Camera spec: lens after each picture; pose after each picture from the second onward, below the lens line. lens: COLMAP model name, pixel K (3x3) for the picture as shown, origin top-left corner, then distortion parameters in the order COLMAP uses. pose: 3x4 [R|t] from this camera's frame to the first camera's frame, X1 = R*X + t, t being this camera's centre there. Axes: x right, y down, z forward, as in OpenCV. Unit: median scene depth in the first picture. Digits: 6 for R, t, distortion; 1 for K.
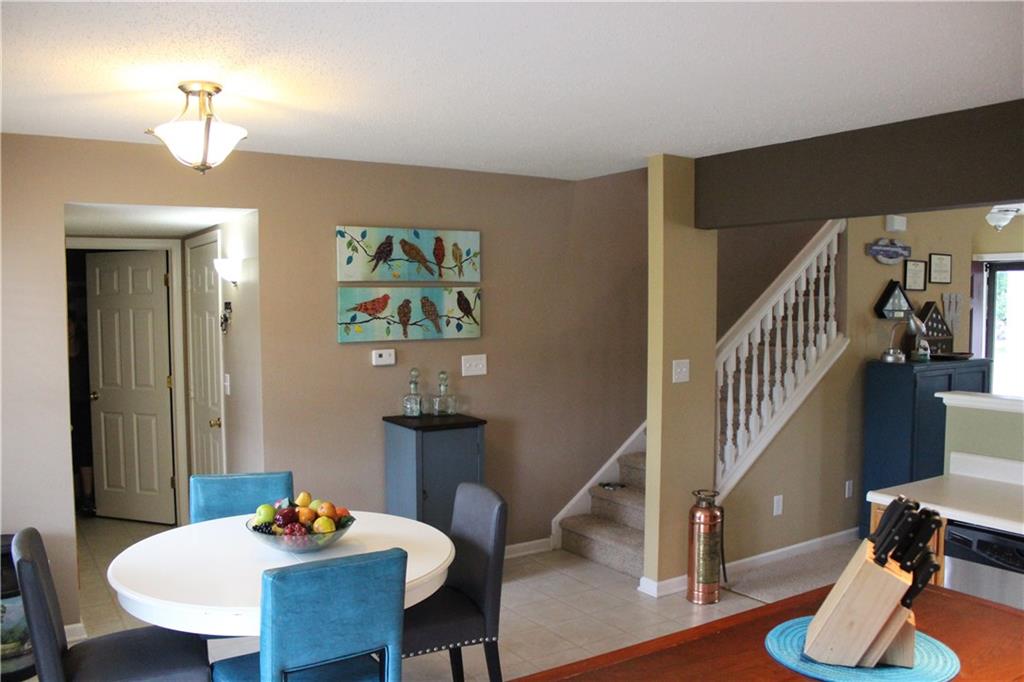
lens RADIAL K [[848.6, 0, 505.5], [0, 848.6, 346.0], [0, 0, 1]] dist [-0.162240, 0.134499]
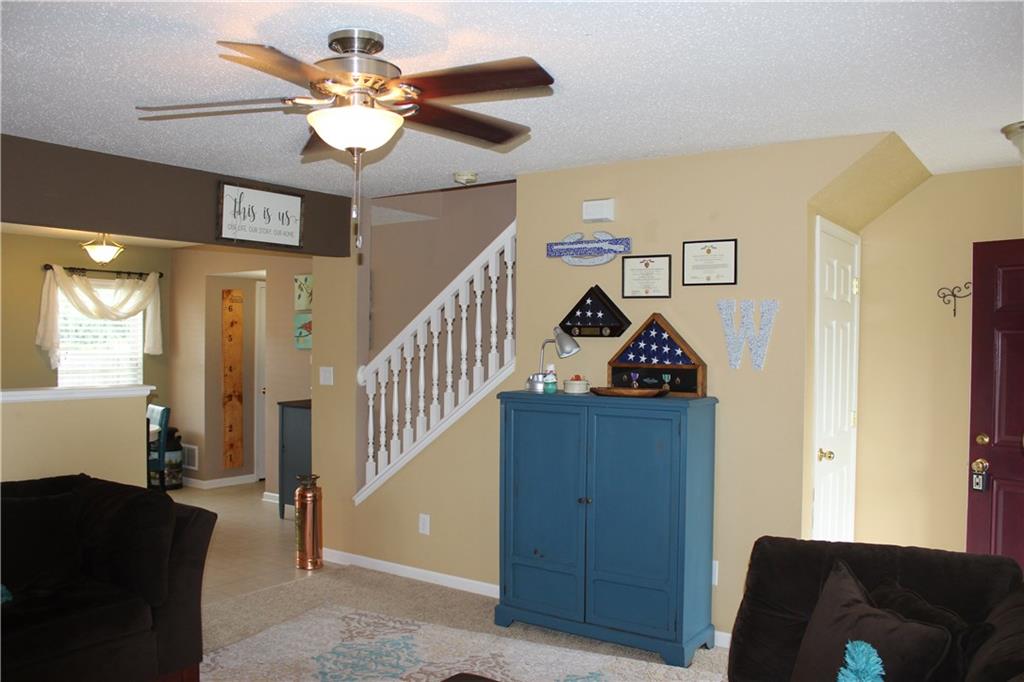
lens RADIAL K [[848.6, 0, 507.6], [0, 848.6, 346.7], [0, 0, 1]] dist [-0.162240, 0.134499]
pose [[0.370101, 0.012670, -0.928905, 1.282217], [-0.055206, 0.998440, -0.008377, -0.015188], [0.927350, 0.054382, 0.370223, 0.709580]]
